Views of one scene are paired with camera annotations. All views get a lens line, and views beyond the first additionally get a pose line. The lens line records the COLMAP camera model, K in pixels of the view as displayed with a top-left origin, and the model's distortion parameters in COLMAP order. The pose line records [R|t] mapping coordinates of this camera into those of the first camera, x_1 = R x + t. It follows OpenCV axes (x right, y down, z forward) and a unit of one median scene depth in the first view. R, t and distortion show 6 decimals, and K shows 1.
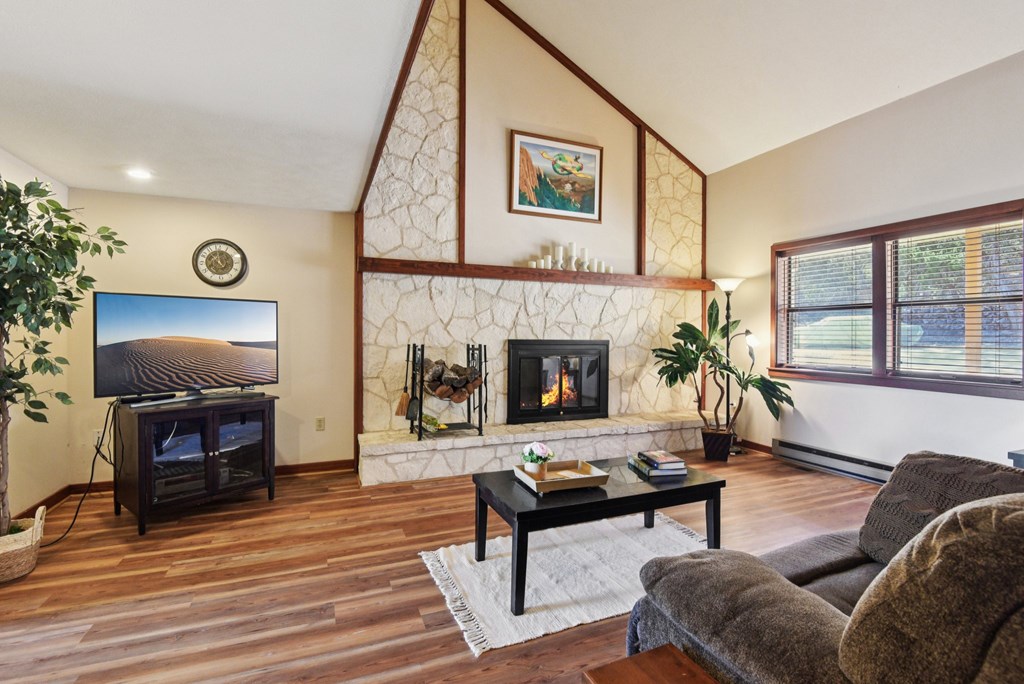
lens RADIAL K [[477.3, 0, 515.6], [0, 477.3, 335.9], [0, 0, 1]] dist [0.003256, 0.000772]
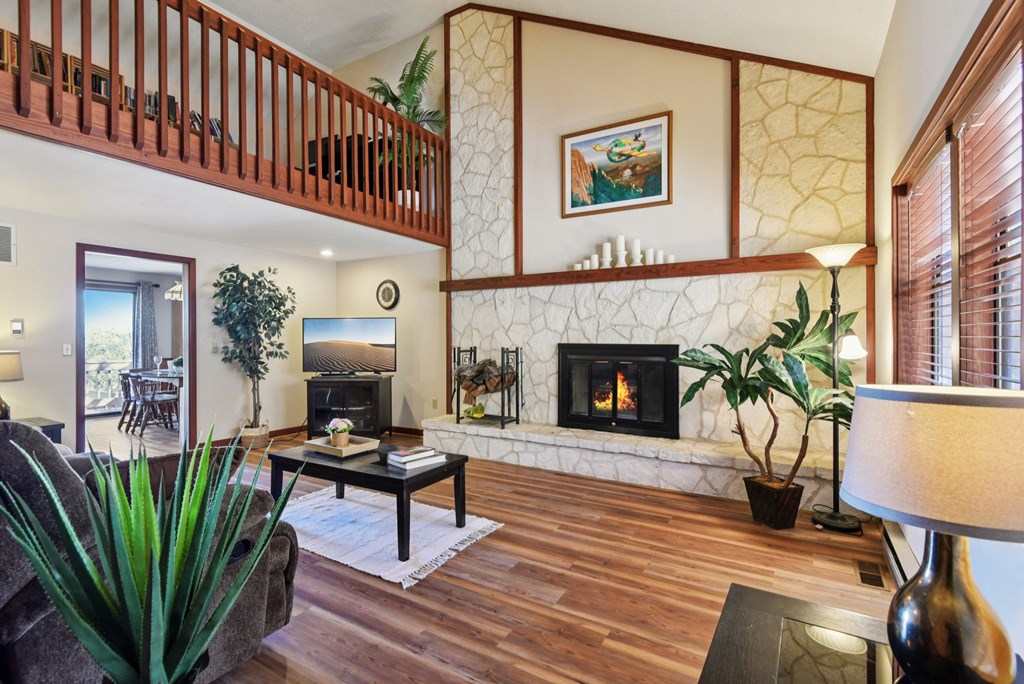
lens RADIAL K [[477.3, 0, 510.1], [0, 477.3, 342.5], [0, 0, 1]] dist [0.003256, 0.000772]
pose [[0.590296, 0.001743, -0.807185, 0.749454], [0.002015, 0.999991, 0.003633, 0.001878], [0.807185, -0.003771, 0.590287, 0.313844]]
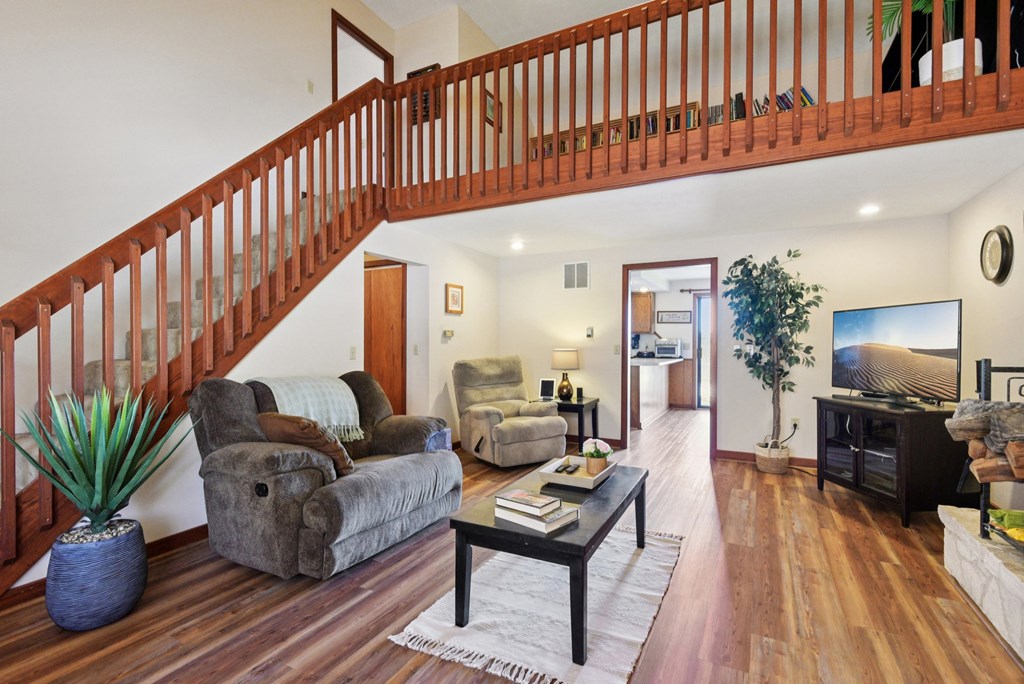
lens RADIAL K [[477.3, 0, 505.6], [0, 477.3, 348.9], [0, 0, 1]] dist [0.003256, 0.000772]
pose [[-0.773454, 0.003003, -0.633845, 0.465758], [-0.005168, 0.999926, 0.011043, 0.004524], [0.633832, 0.011817, -0.773381, 0.901902]]
